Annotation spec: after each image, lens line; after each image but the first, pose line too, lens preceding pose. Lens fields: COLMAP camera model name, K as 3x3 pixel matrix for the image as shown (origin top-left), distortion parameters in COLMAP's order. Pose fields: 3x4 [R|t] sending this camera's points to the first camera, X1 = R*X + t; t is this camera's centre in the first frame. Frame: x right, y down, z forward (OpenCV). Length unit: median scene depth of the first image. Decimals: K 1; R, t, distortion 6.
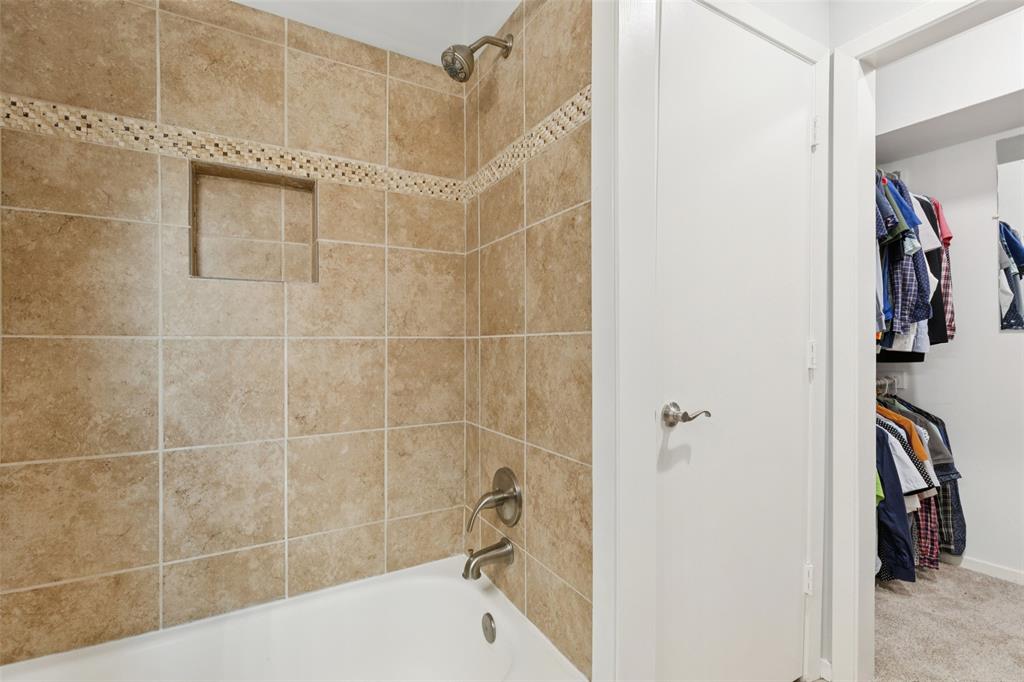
lens RADIAL K [[464.1, 0, 515.4], [0, 464.1, 339.6], [0, 0, 1]] dist [0.010453, -0.001512]
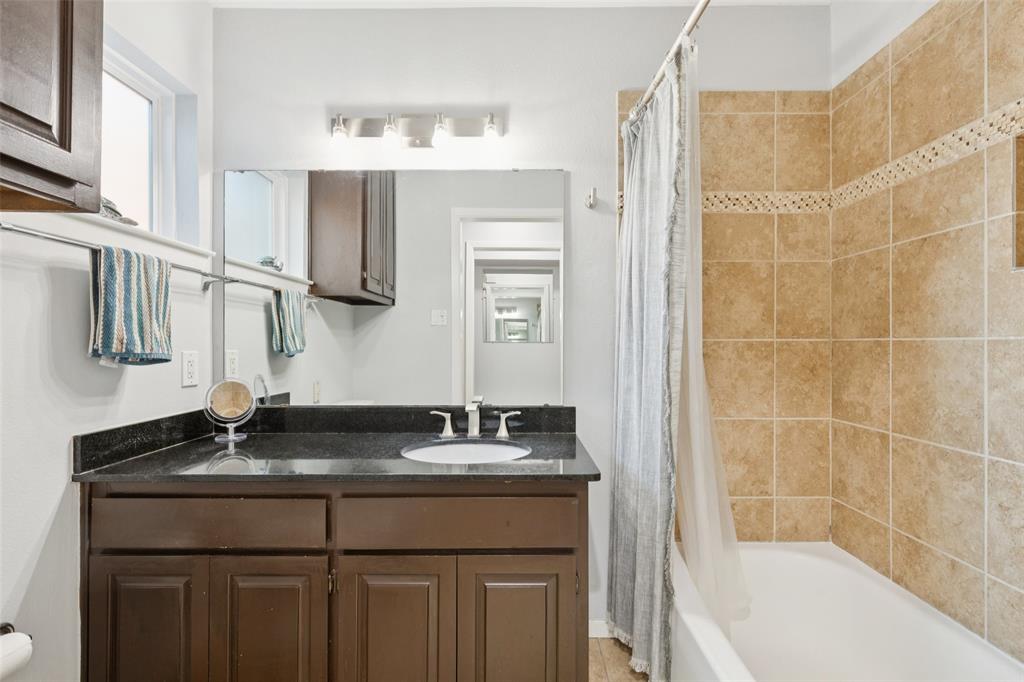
lens RADIAL K [[464.1, 0, 515.4], [0, 464.1, 339.6], [0, 0, 1]] dist [0.010453, -0.001512]
pose [[-0.502373, -0.006660, -0.864625, 0.570554], [0.013337, 0.999792, -0.015450, -0.000257], [0.864548, -0.019293, -0.502180, 0.657374]]
